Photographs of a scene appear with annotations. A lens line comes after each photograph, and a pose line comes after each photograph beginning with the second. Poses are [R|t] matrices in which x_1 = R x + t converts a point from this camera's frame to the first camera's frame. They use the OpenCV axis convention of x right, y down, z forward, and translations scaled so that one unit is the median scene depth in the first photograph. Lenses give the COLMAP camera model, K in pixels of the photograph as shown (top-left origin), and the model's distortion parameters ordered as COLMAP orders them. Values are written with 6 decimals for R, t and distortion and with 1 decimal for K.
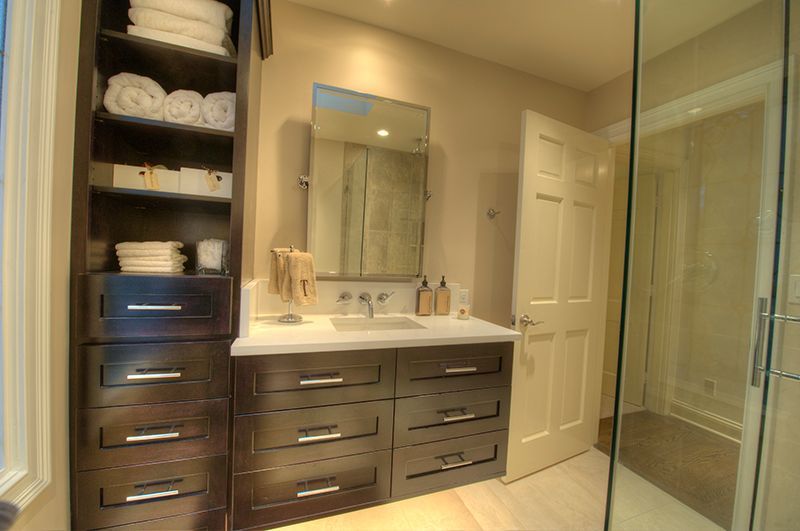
lens RADIAL K [[317.1, 0, 403.1], [0, 317.1, 264.9], [0, 0, 1]] dist [-0.016415, -0.001693]
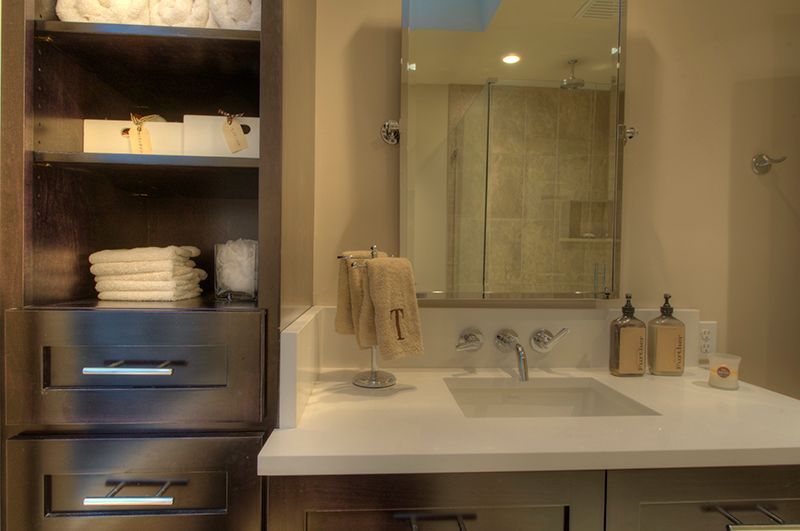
lens RADIAL K [[317.1, 0, 394.7], [0, 317.1, 261.3], [0, 0, 1]] dist [-0.016415, -0.001693]
pose [[0.957330, -0.030928, -0.287336, -0.158842], [0.025397, 0.999414, -0.022960, -0.019798], [0.287878, 0.014683, 0.957555, 0.480800]]
